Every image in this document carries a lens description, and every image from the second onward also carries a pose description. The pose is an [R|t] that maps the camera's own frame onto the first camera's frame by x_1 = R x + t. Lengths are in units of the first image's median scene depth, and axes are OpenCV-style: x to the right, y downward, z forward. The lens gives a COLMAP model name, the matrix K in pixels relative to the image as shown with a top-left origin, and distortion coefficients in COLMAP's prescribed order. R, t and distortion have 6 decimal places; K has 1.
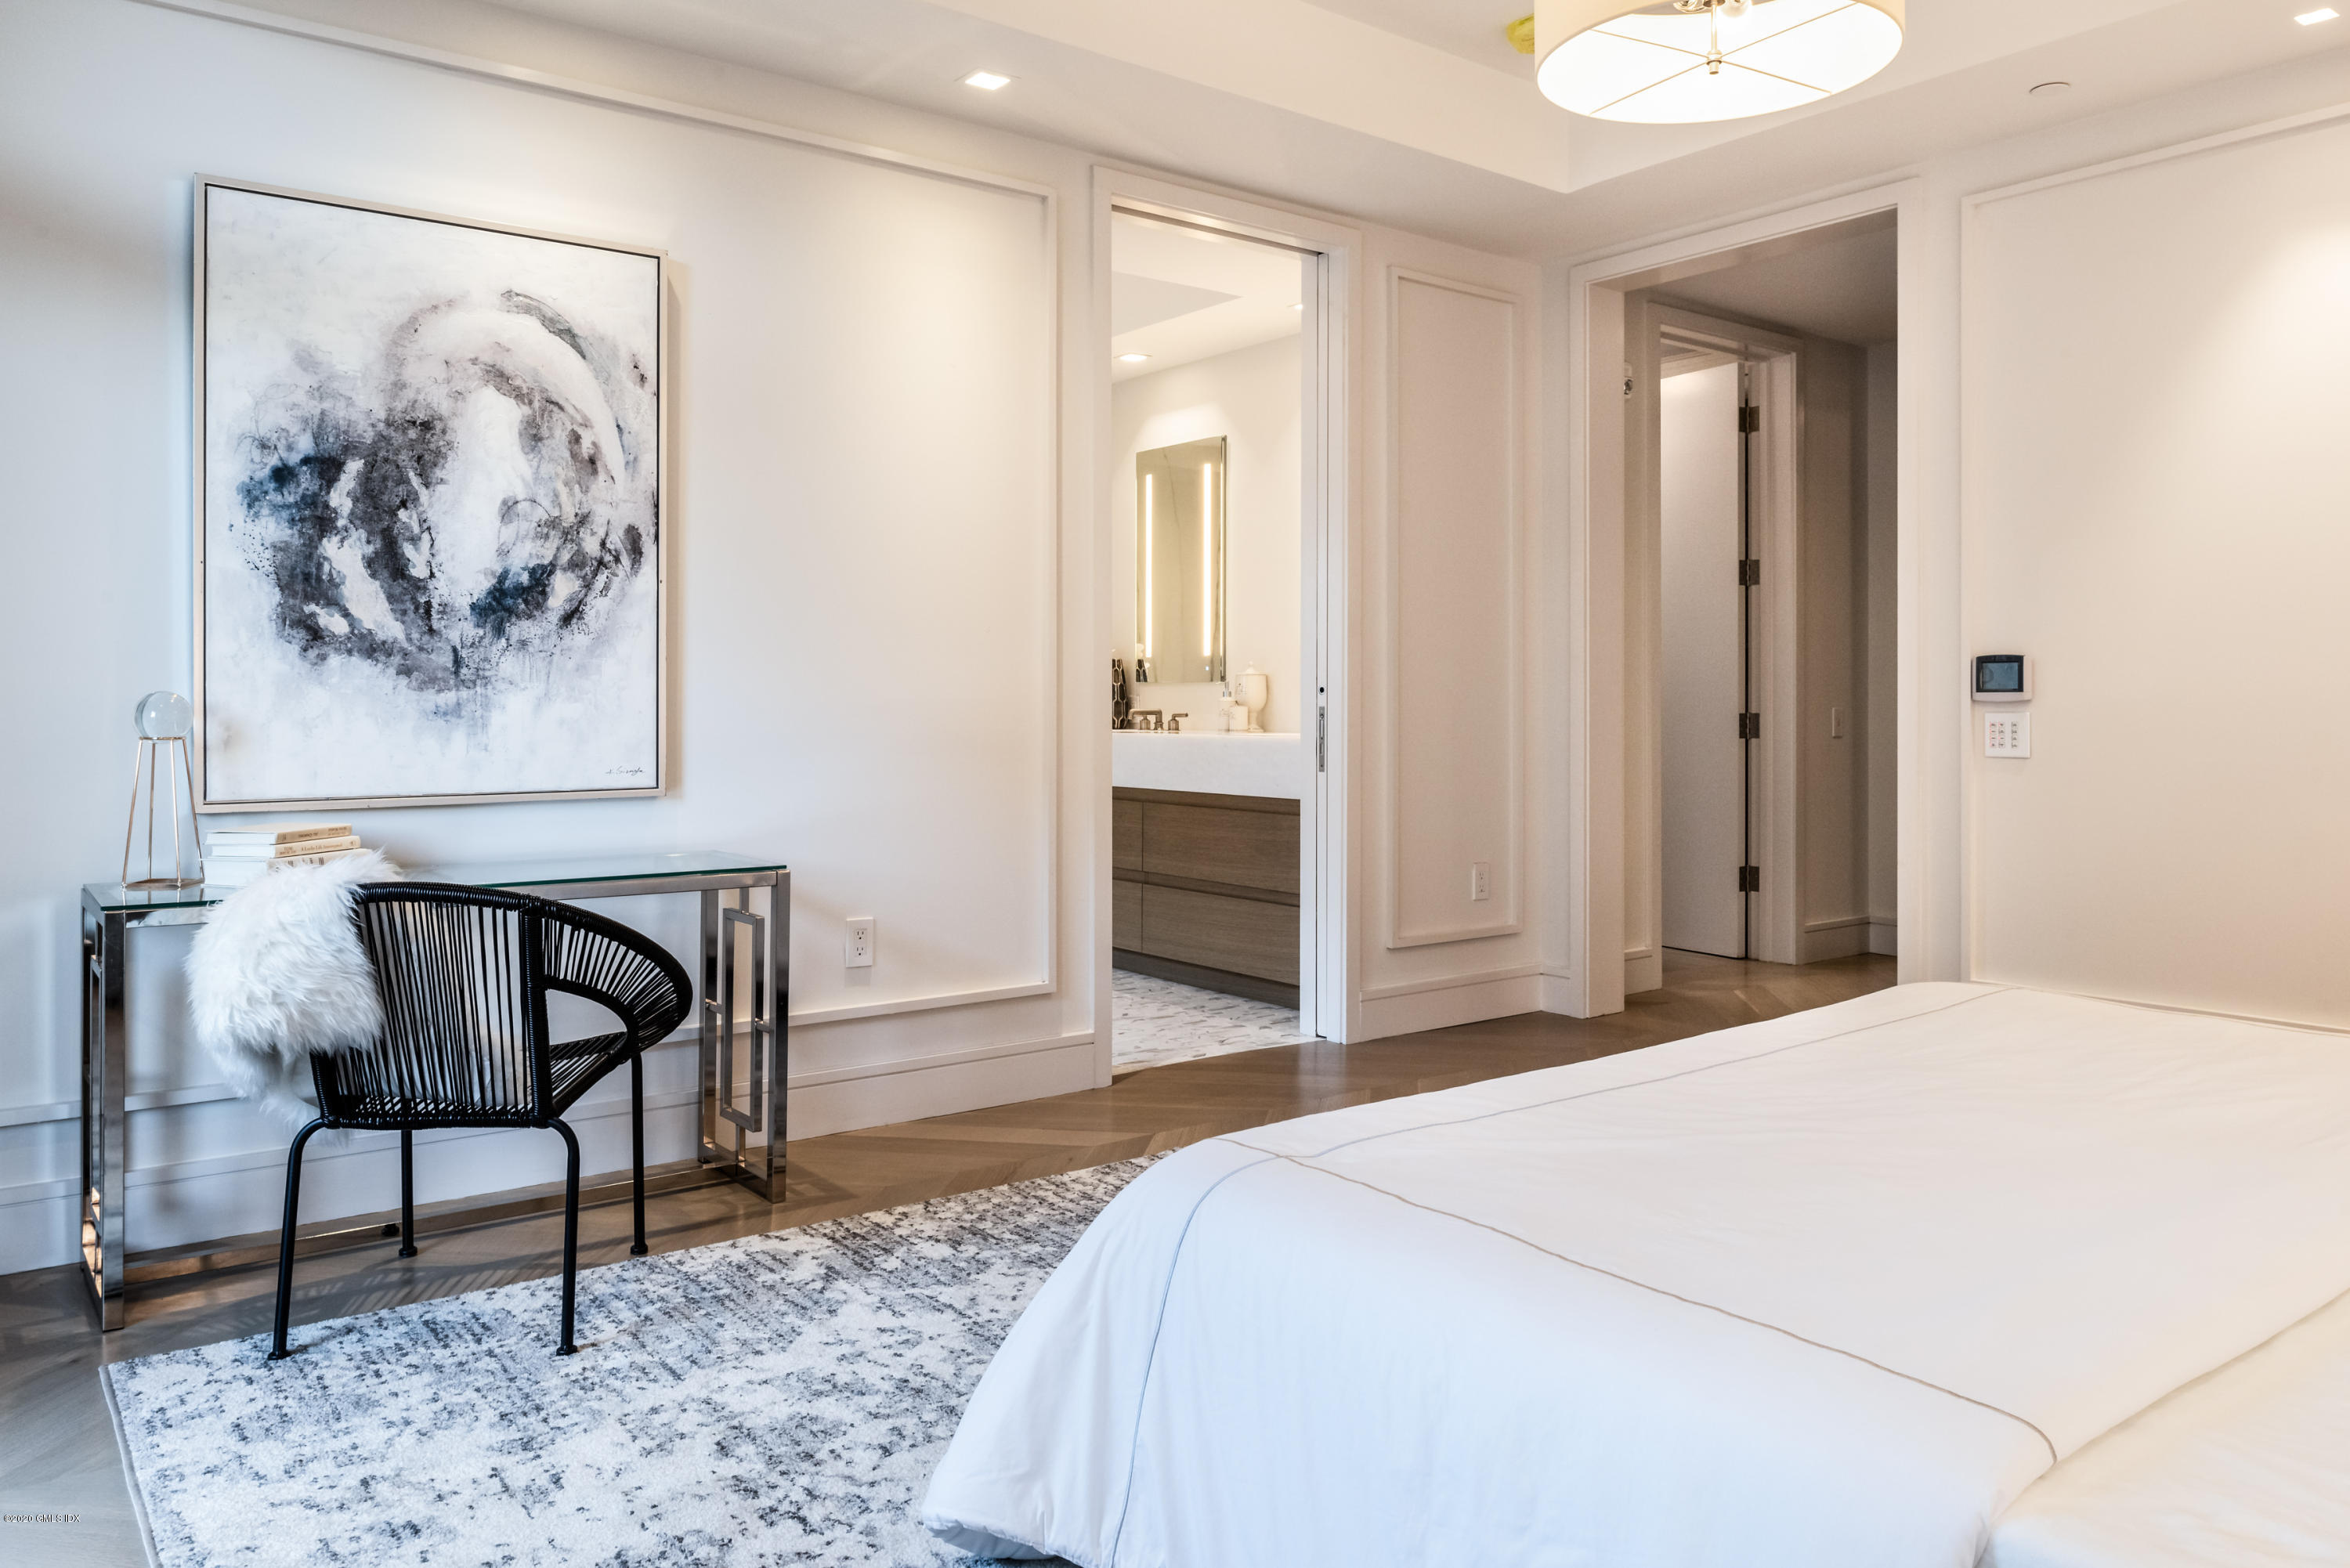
lens RADIAL K [[1614.1, 0, 1177.4], [0, 1614.1, 719.7], [0, 0, 1]] dist [-0.006855, -0.001479]
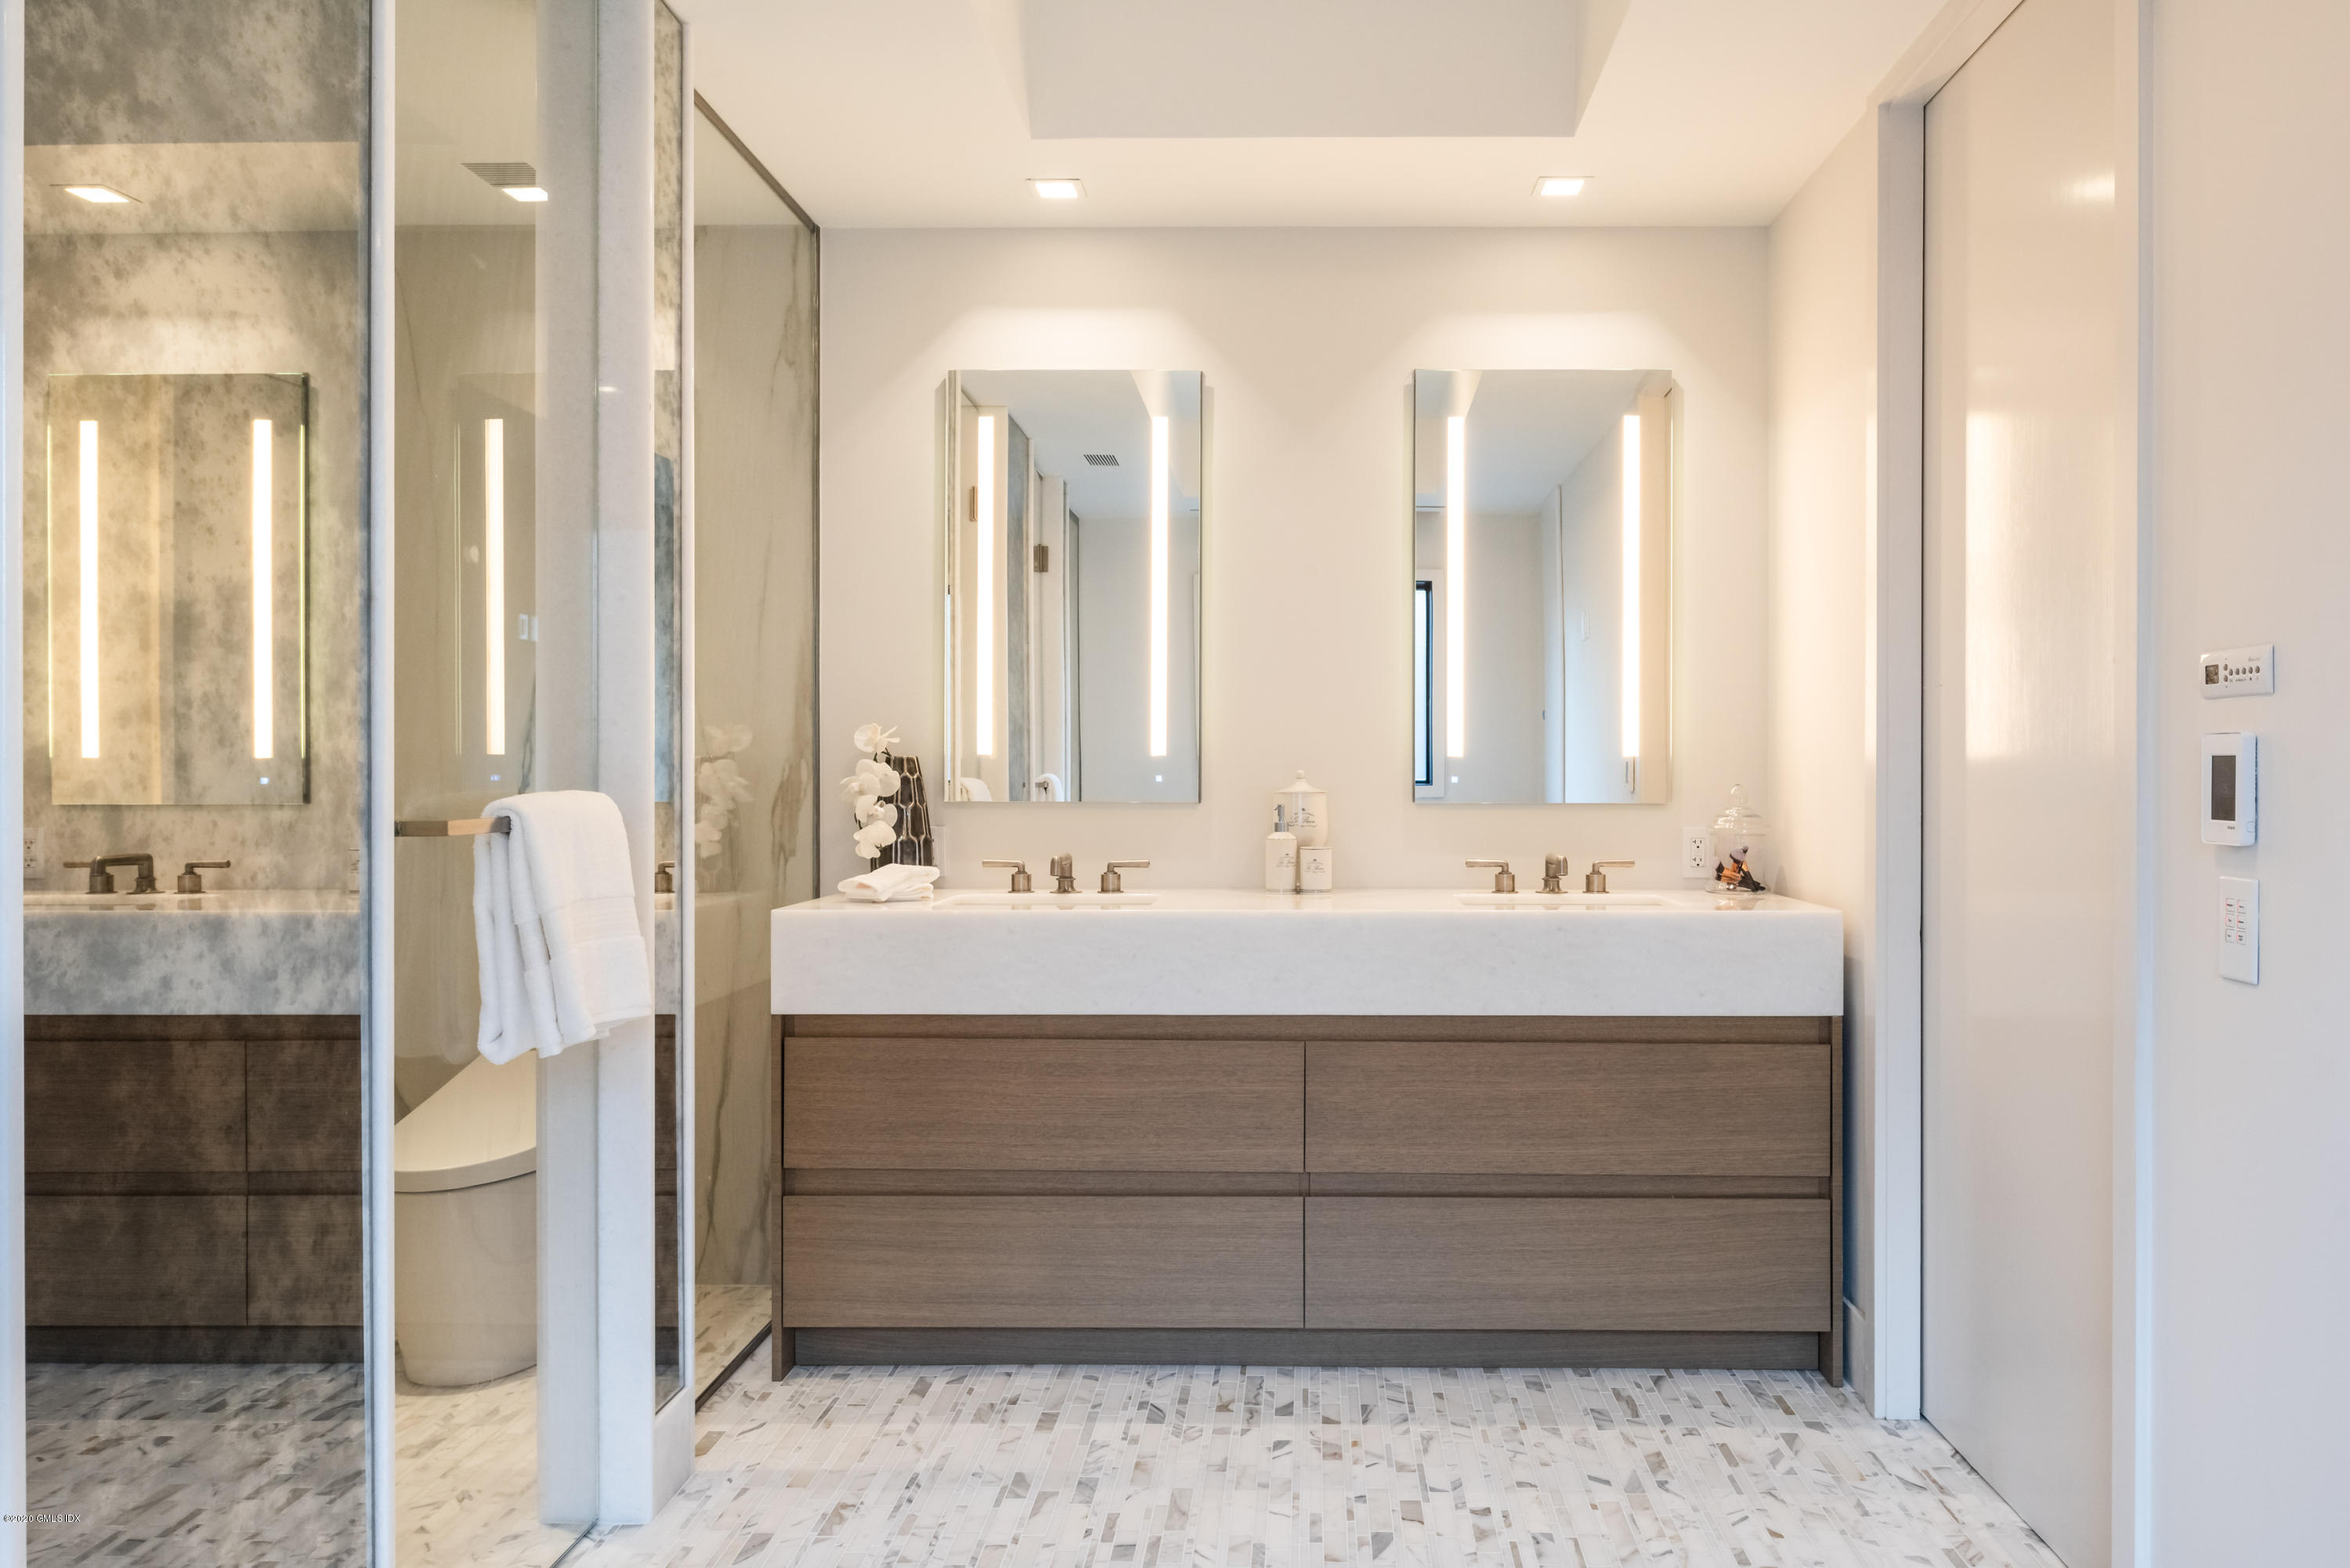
lens RADIAL K [[1887.4, 0, 1175.0], [0, 1887.4, 784.0], [0, 0, 1]] dist [-0.004655, -0.001746]
pose [[0.625920, 0.013313, 0.779774, -0.485059], [0.012816, 0.999544, -0.027352, -0.014303], [-0.779782, 0.027114, 0.625464, 0.599356]]
